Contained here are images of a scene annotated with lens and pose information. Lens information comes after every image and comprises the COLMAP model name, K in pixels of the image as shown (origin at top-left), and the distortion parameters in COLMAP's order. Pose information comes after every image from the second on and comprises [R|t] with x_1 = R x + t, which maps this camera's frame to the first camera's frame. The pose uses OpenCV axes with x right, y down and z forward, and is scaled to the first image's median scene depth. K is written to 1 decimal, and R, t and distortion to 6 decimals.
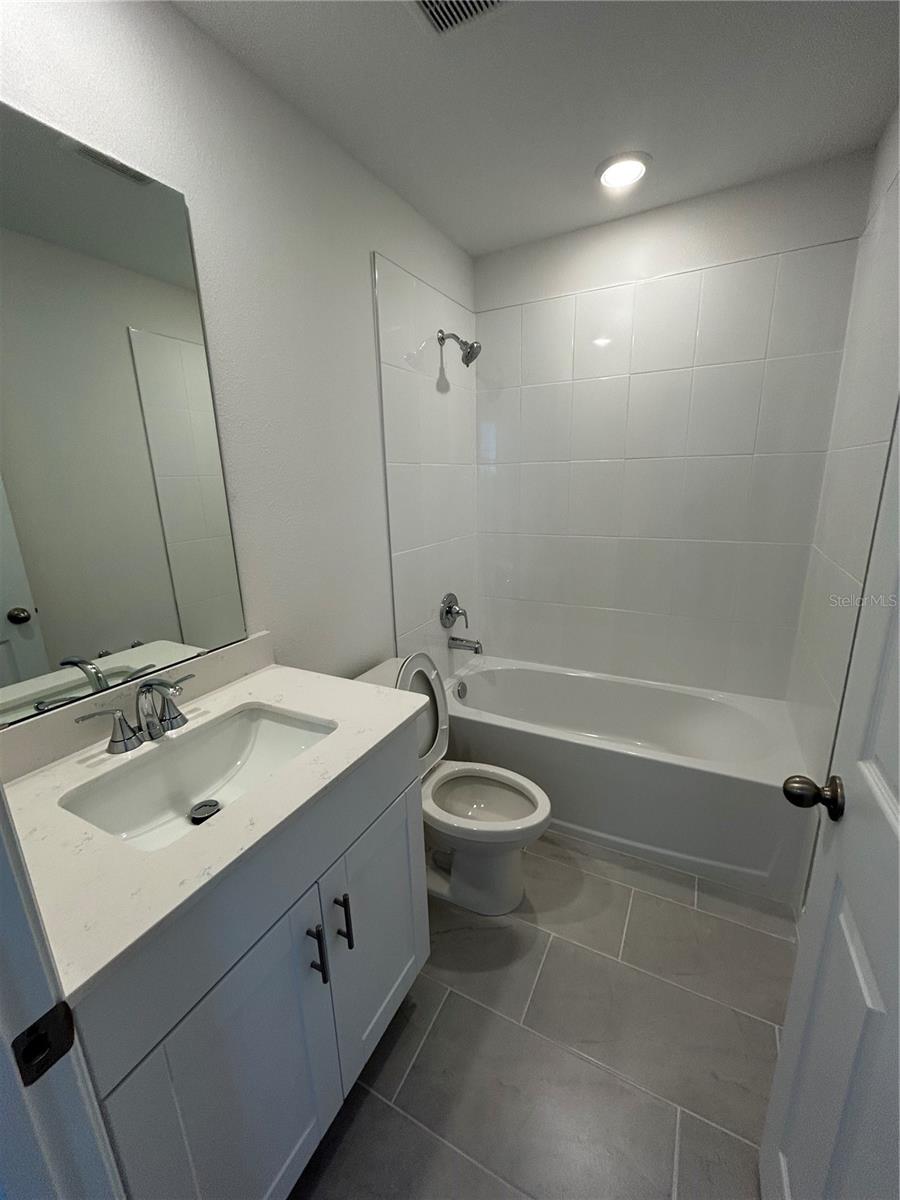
lens RADIAL K [[483.5, 0, 448.3], [0, 483.5, 599.2], [0, 0, 1]] dist [0.000141, -0.000874]
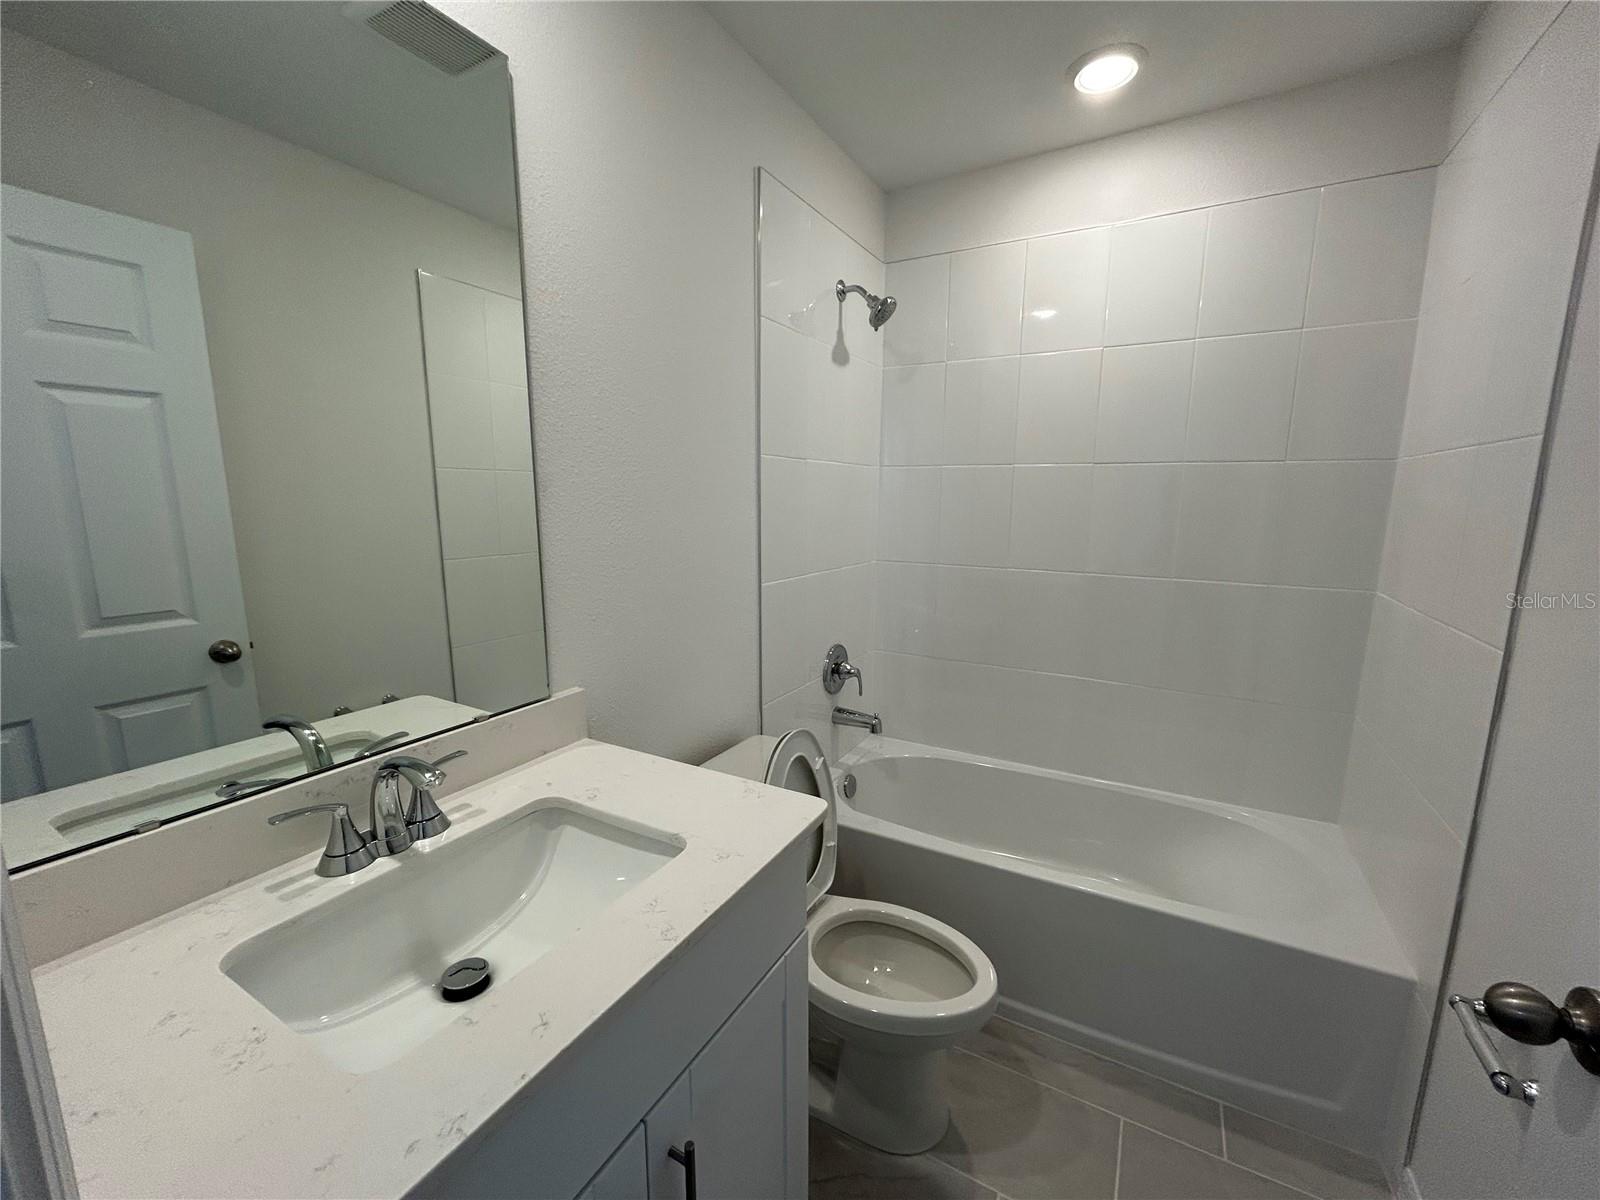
lens RADIAL K [[644.6, 0, 800.9], [0, 644.6, 602.0], [0, 0, 1]] dist [0.000141, -0.000874]
pose [[0.999094, 0.037270, -0.020562, -0.048543], [-0.038846, 0.995839, -0.082442, 0.008351], [0.017404, 0.083166, 0.996384, 0.094361]]
